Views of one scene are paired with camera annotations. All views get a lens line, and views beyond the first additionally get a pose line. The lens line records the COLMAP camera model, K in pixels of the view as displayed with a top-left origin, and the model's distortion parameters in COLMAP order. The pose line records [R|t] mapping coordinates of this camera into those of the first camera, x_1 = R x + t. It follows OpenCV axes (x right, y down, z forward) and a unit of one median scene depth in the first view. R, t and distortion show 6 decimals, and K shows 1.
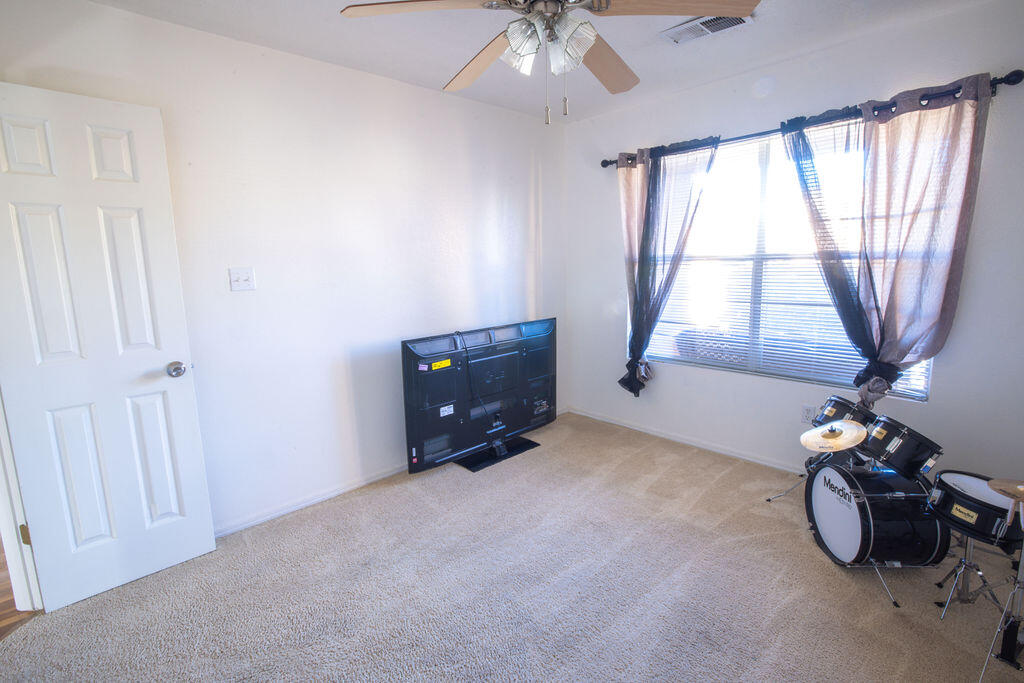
lens RADIAL K [[442.1, 0, 505.8], [0, 442.1, 333.4], [0, 0, 1]] dist [-0.051455, 0.020834]
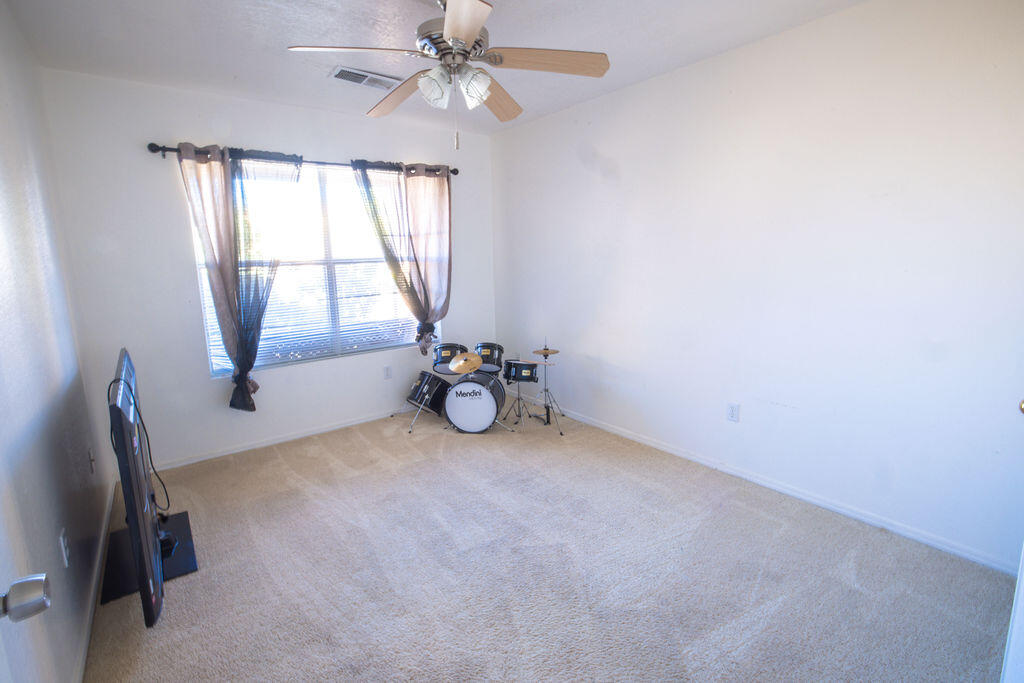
lens RADIAL K [[442.1, 0, 505.8], [0, 442.1, 333.4], [0, 0, 1]] dist [-0.051455, 0.020834]
pose [[0.143867, -0.150723, 0.978052, -0.627671], [0.181654, 0.975562, 0.123619, -0.043719], [-0.972782, 0.159882, 0.167730, 0.365848]]
